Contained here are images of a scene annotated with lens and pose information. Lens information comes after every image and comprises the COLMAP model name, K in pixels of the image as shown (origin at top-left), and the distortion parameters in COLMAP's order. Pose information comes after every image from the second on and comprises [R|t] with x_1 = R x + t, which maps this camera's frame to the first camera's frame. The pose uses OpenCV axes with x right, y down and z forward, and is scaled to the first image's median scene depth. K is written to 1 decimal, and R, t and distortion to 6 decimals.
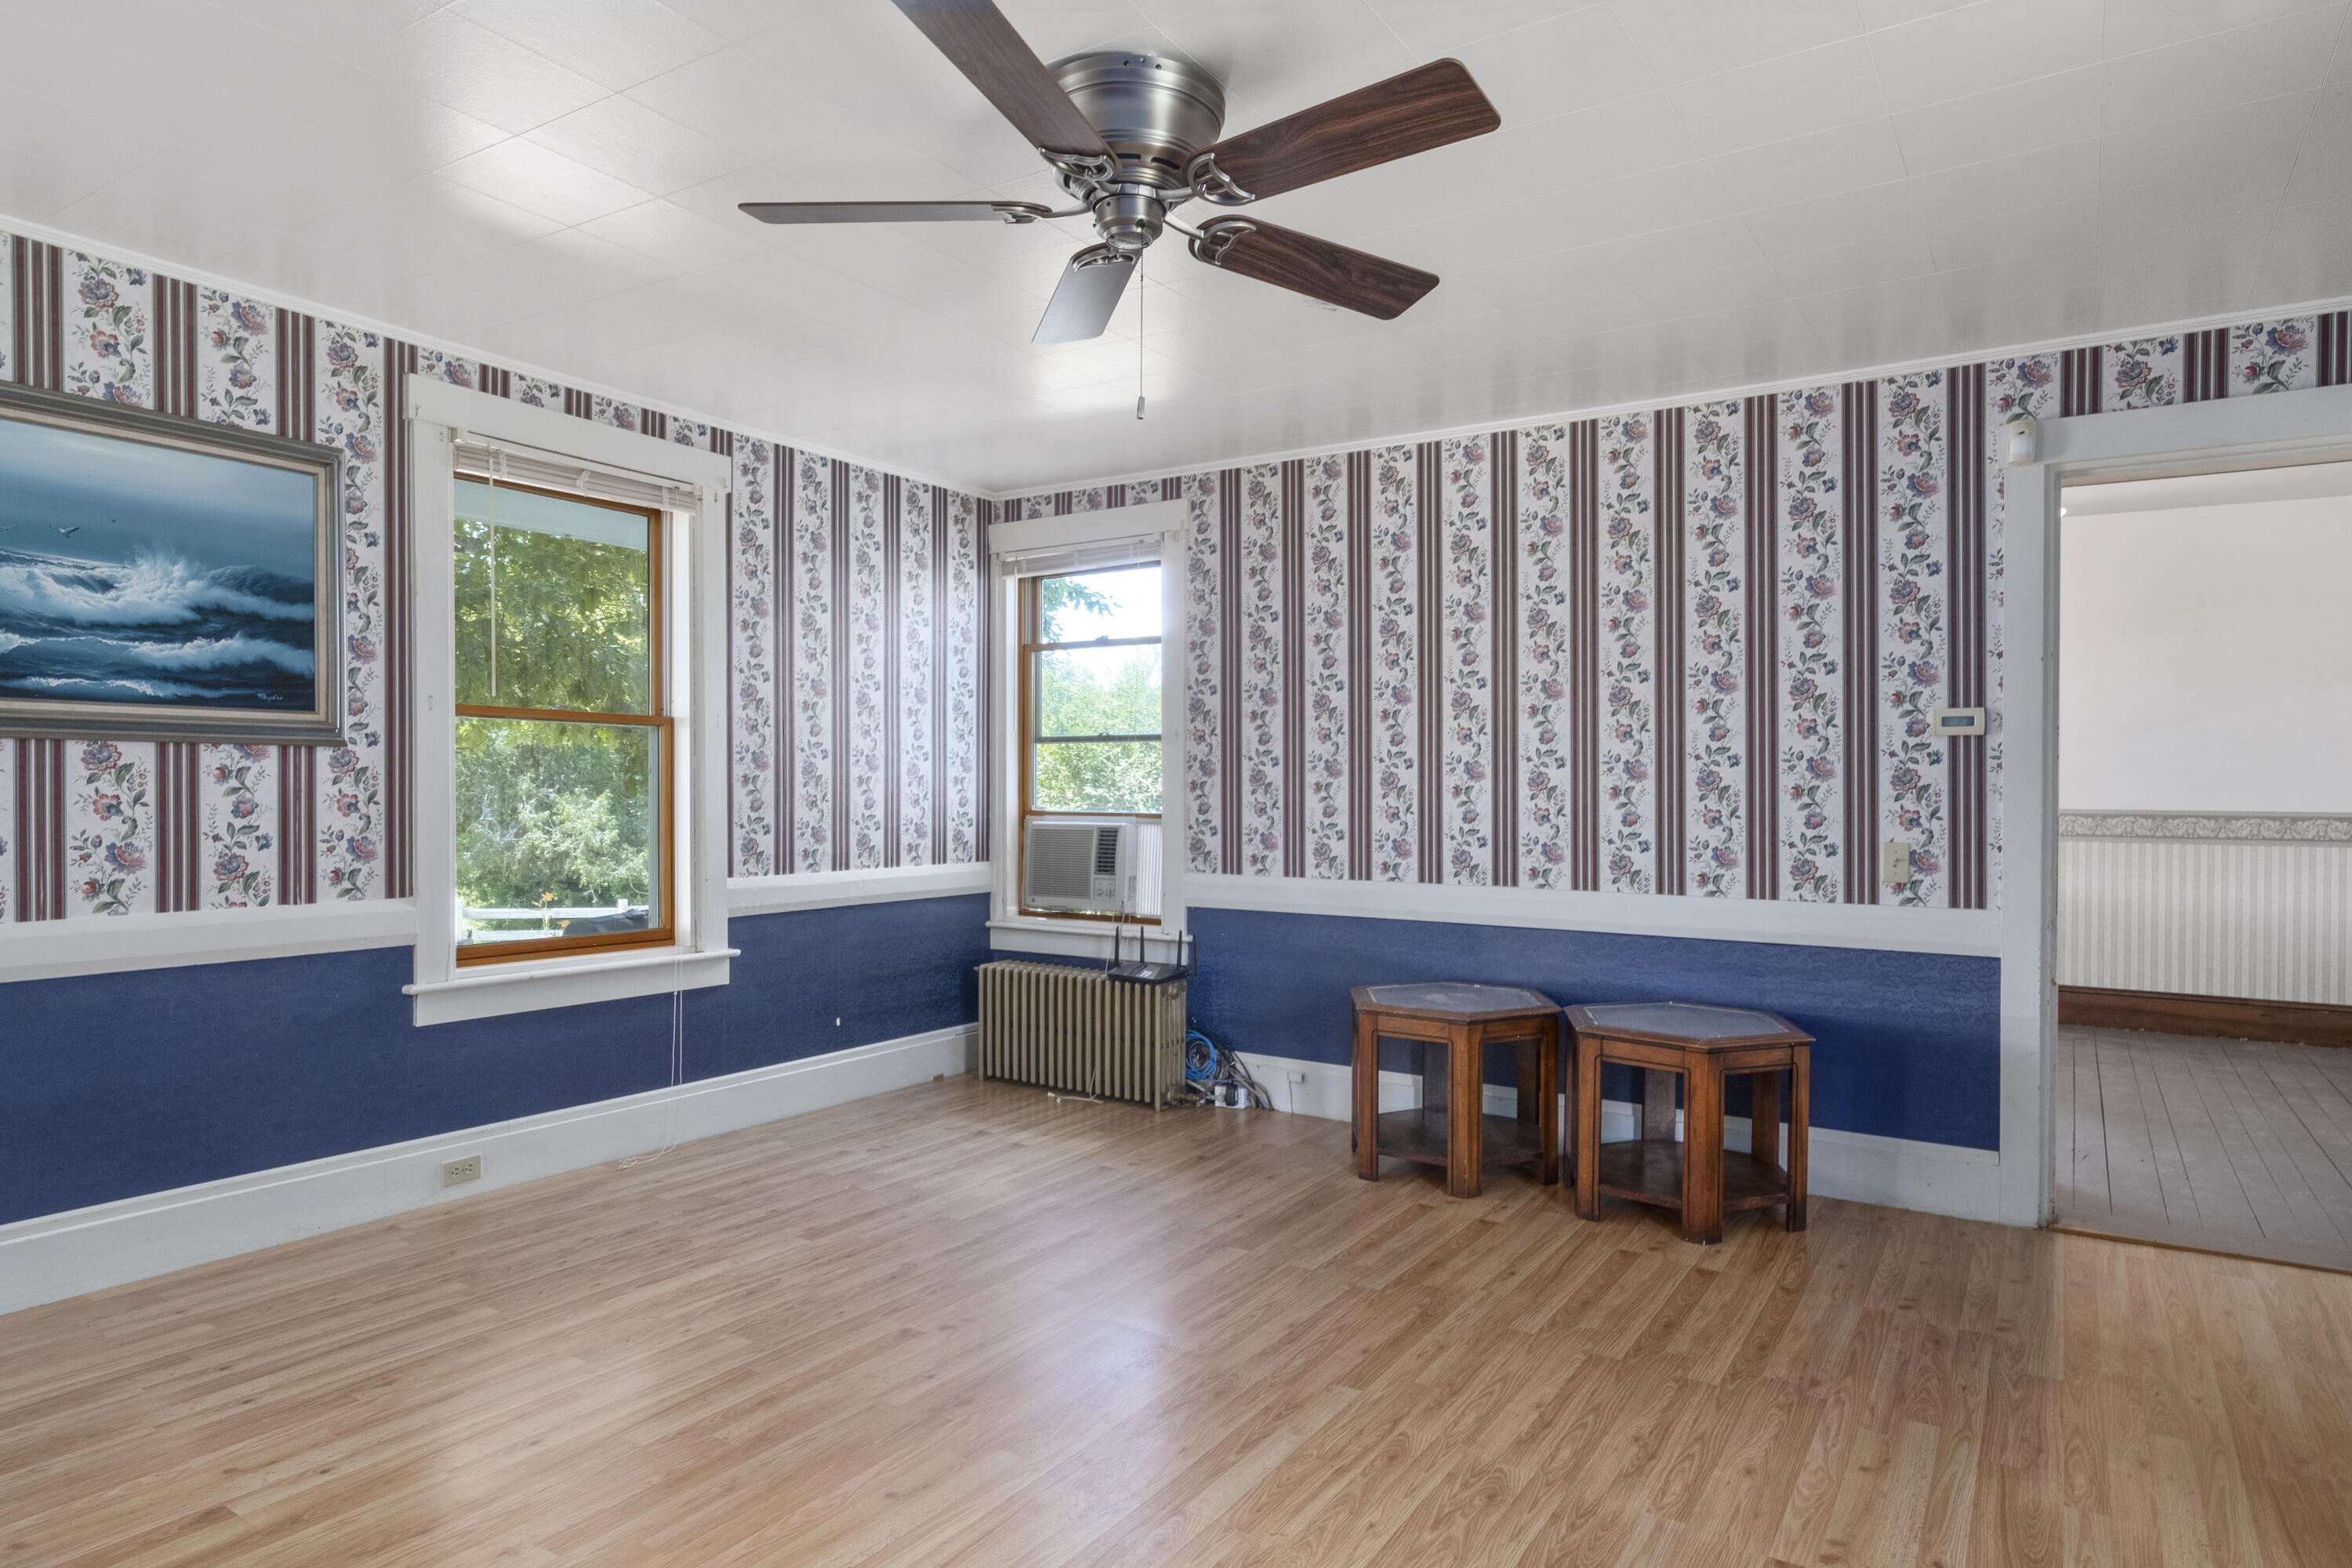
lens RADIAL K [[1334.2, 0, 1169.4], [0, 1334.2, 780.0], [0, 0, 1]] dist [0.004996, 0.000481]
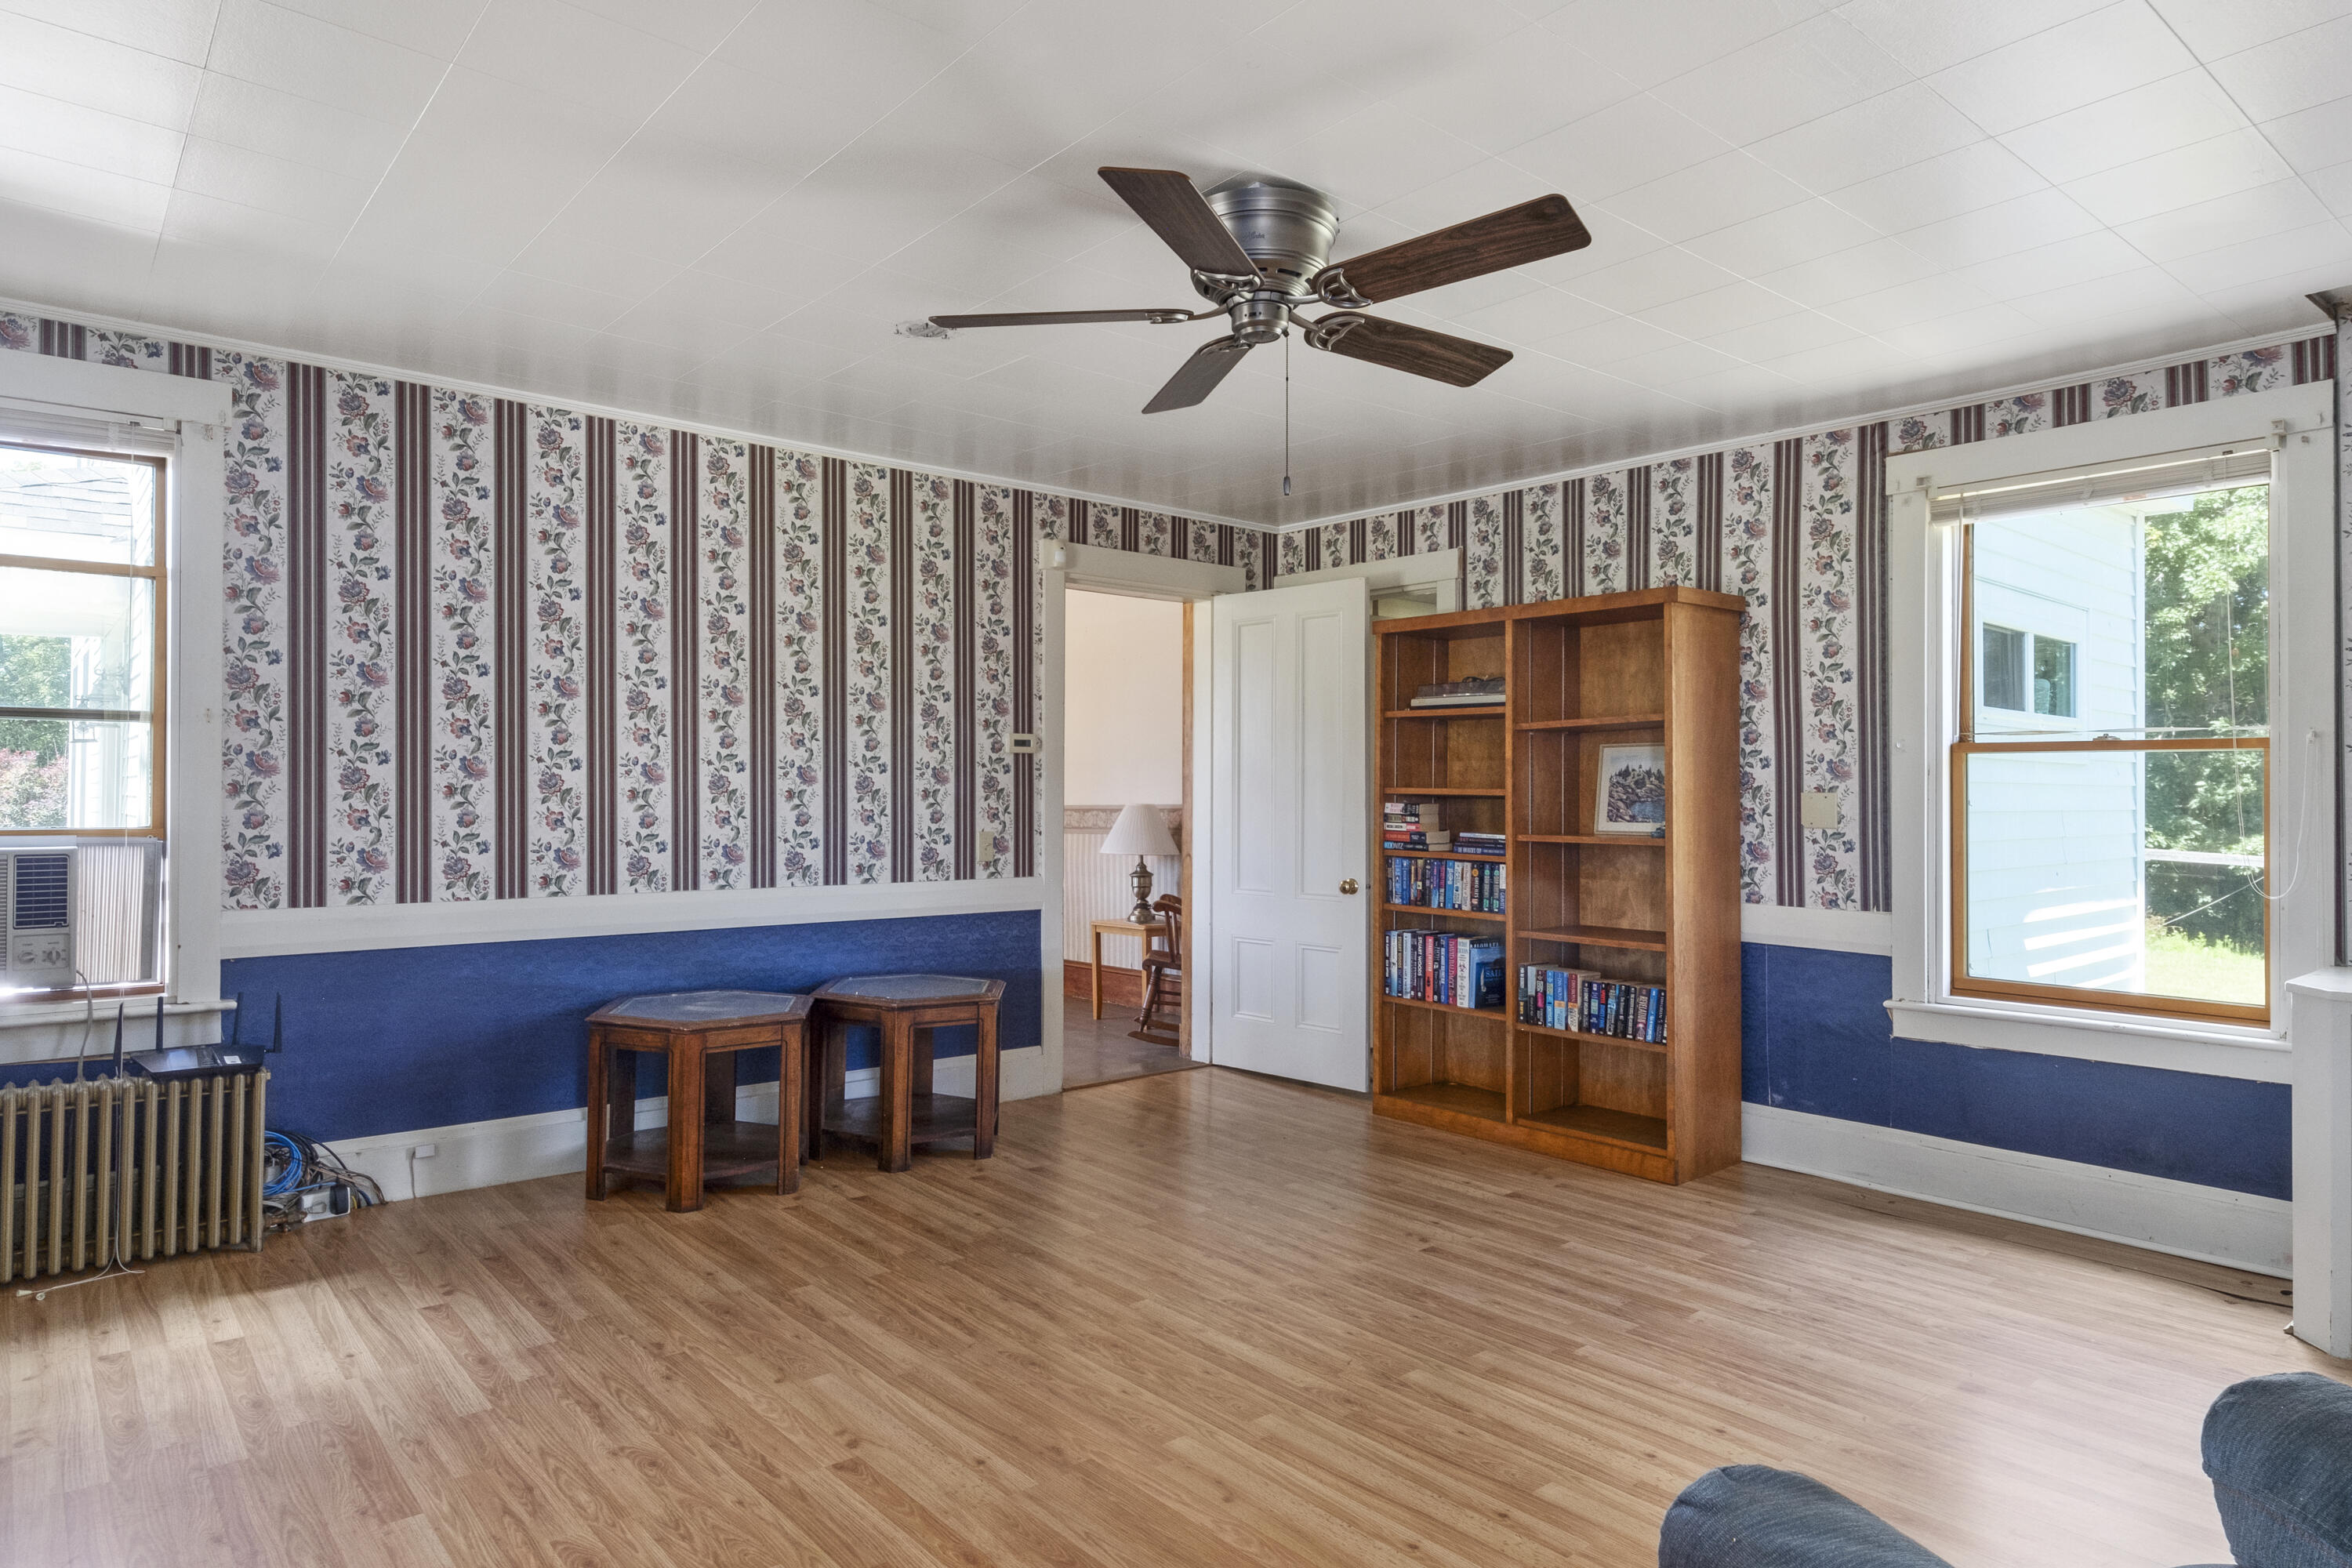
lens RADIAL K [[1333.8, 0, 1127.4], [0, 1333.8, 767.5], [0, 0, 1]] dist [-0.000386, 0.001047]
pose [[0.327778, 0.013891, 0.944653, -0.605503], [-0.006669, 0.999901, -0.012390, -0.001646], [-0.944731, -0.002238, 0.327838, 0.383960]]
